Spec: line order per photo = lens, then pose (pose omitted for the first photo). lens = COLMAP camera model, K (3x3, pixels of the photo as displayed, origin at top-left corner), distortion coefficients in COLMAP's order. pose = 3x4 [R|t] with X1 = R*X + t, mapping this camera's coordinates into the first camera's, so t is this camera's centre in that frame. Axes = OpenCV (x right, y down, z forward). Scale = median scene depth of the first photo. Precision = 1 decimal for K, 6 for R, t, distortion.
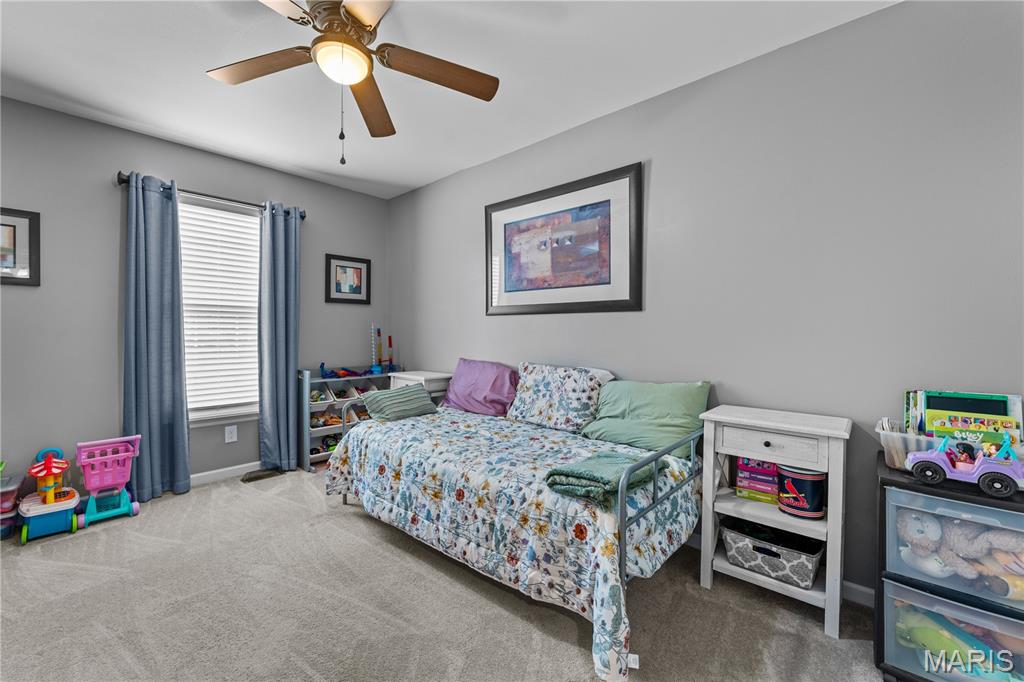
lens RADIAL K [[414.1, 0, 510.6], [0, 414.1, 332.6], [0, 0, 1]] dist [-0.000782, -0.000023]
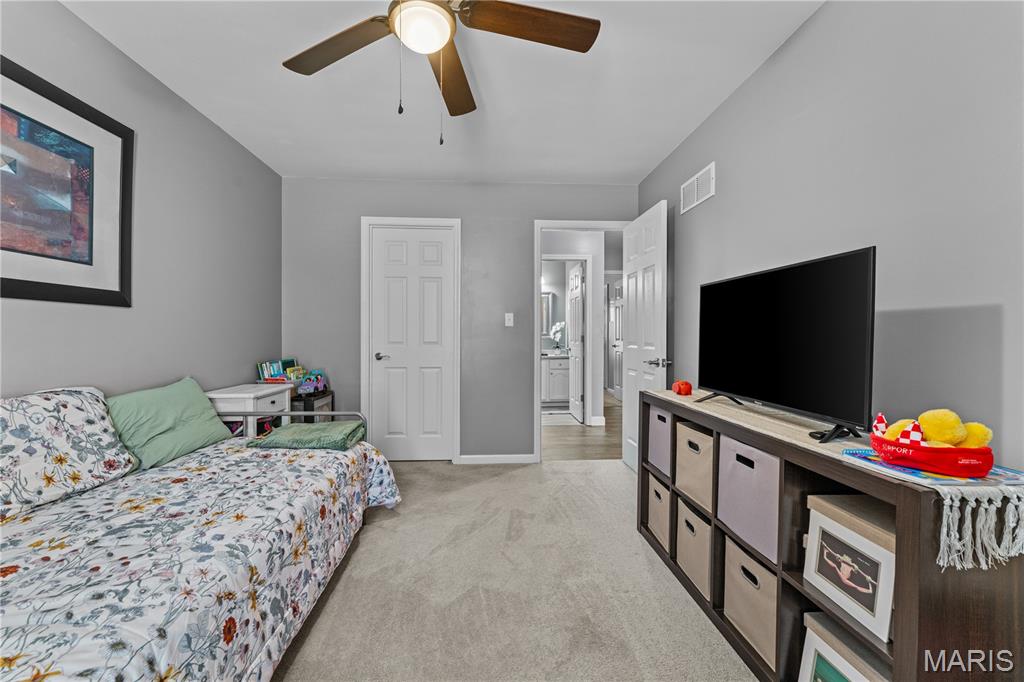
lens RADIAL K [[414.1, 0, 510.6], [0, 414.1, 332.6], [0, 0, 1]] dist [-0.000782, -0.000023]
pose [[-0.712078, -0.003931, 0.702090, -0.778881], [-0.005188, 0.999986, 0.000337, -0.004978], [-0.702081, -0.003402, -0.712089, 0.999514]]
